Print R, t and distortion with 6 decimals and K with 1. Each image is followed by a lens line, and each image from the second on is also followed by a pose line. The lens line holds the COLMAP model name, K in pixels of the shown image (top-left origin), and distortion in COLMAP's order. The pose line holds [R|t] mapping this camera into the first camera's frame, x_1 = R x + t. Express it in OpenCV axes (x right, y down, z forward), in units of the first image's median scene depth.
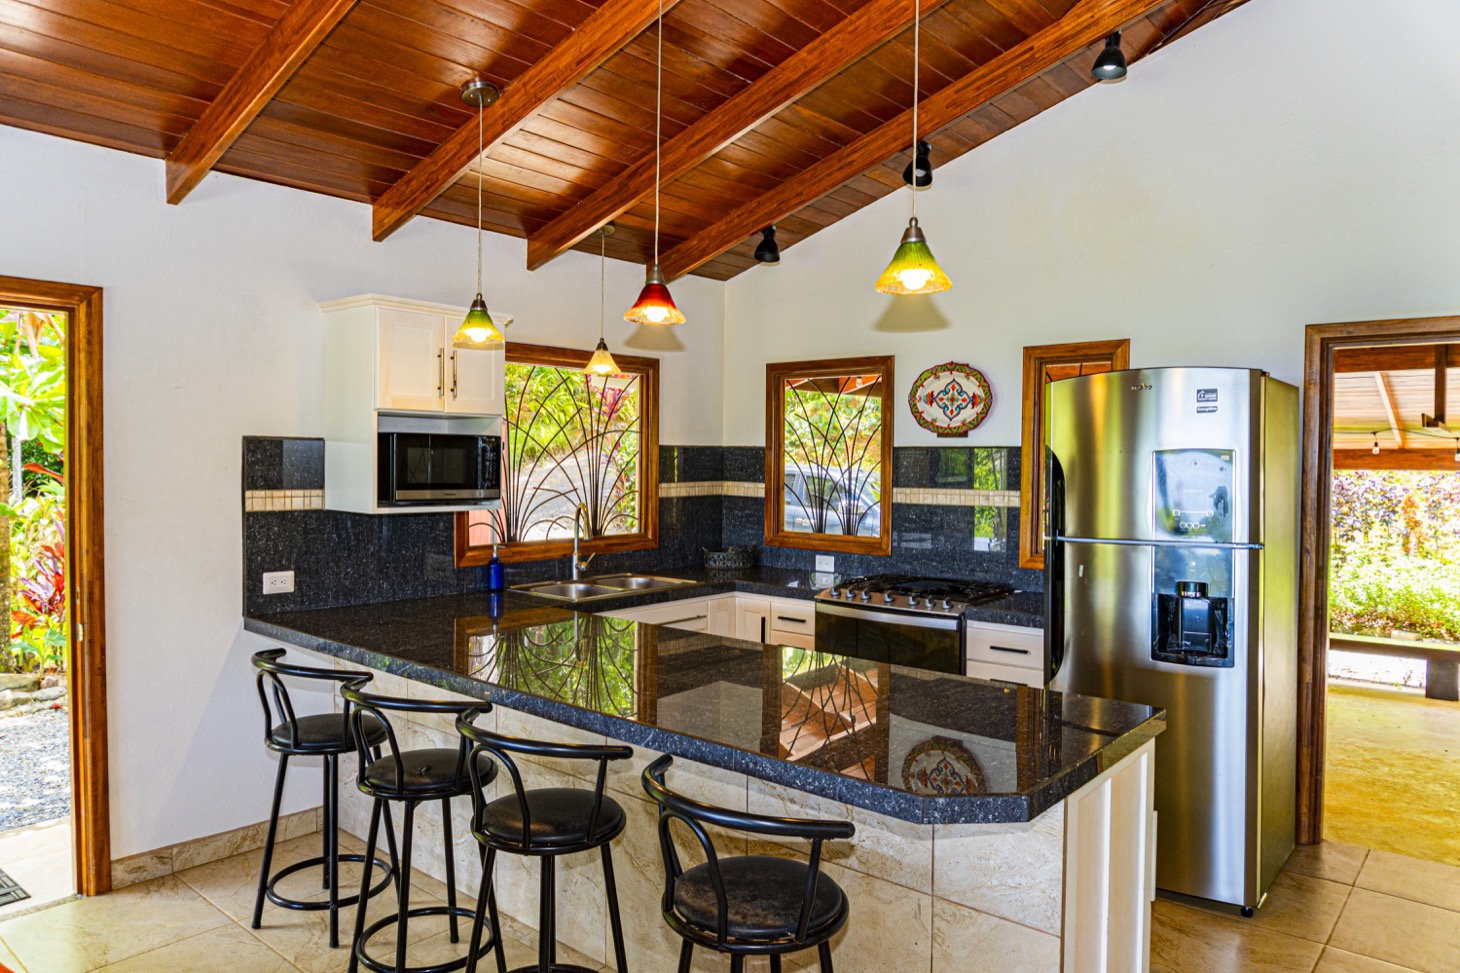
lens RADIAL K [[987.2, 0, 746.2], [0, 987.2, 476.8], [0, 0, 1]] dist [-0.032581, 0.010459]
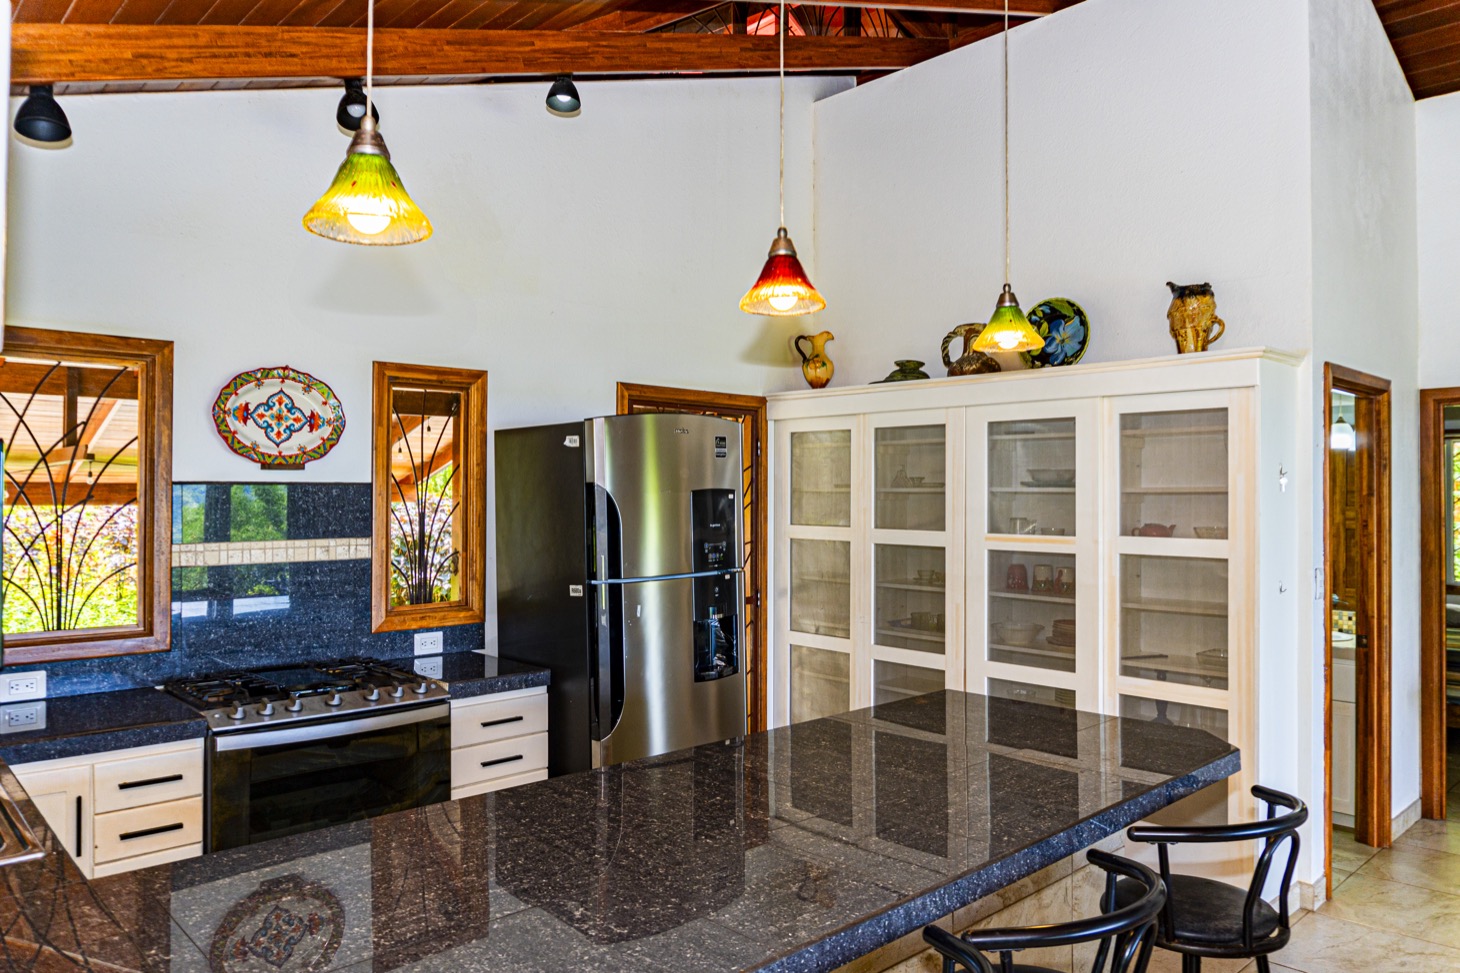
lens RADIAL K [[987.2, 0, 733.2], [0, 987.2, 489.4], [0, 0, 1]] dist [-0.032581, 0.010459]
pose [[0.113193, -0.005325, 0.993559, -0.483881], [0.020351, 0.999788, 0.003040, -0.021423], [-0.993365, 0.019876, 0.113277, 0.603734]]
